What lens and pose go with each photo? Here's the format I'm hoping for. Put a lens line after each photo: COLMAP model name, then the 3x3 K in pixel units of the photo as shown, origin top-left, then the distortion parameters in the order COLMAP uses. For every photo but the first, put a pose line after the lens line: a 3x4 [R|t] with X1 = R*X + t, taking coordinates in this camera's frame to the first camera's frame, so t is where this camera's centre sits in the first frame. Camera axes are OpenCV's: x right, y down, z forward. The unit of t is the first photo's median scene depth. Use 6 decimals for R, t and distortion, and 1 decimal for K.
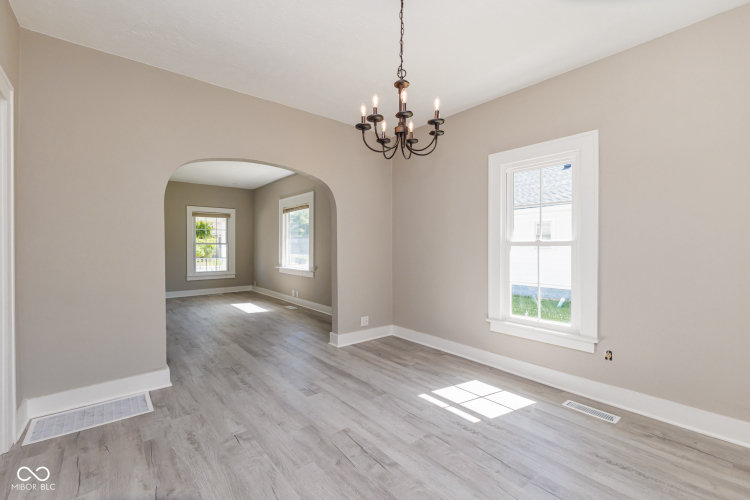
lens RADIAL K [[319.7, 0, 378.6], [0, 319.7, 251.9], [0, 0, 1]] dist [0.000946, 0.000195]
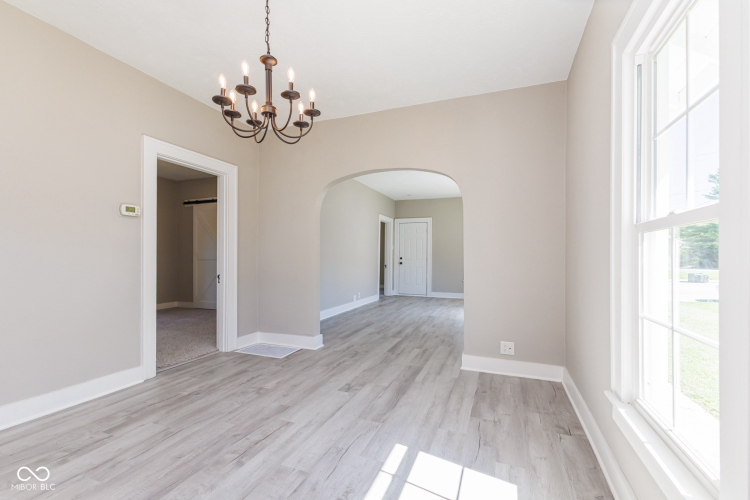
lens RADIAL K [[327.8, 0, 377.8], [0, 327.8, 254.1], [0, 0, 1]] dist [0.002225, 0.000330]
pose [[0.495249, -0.001497, -0.868750, 0.780258], [-0.022842, 0.999630, -0.014744, 0.032586], [0.868451, 0.027146, 0.495031, 0.607428]]
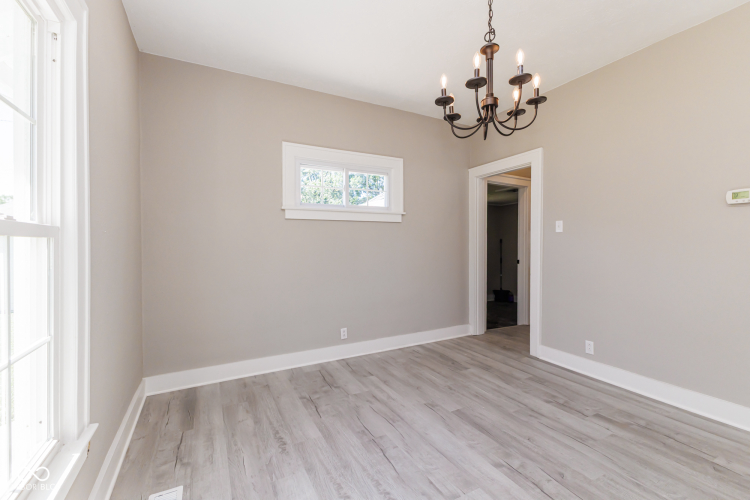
lens RADIAL K [[333.4, 0, 384.6], [0, 333.4, 246.7], [0, 0, 1]] dist [0.000995, 0.000043]
pose [[-0.981319, 0.004058, 0.192343, 0.130570], [0.008388, 0.999729, 0.021701, -0.008912], [-0.192203, 0.022909, -0.981088, 1.439934]]
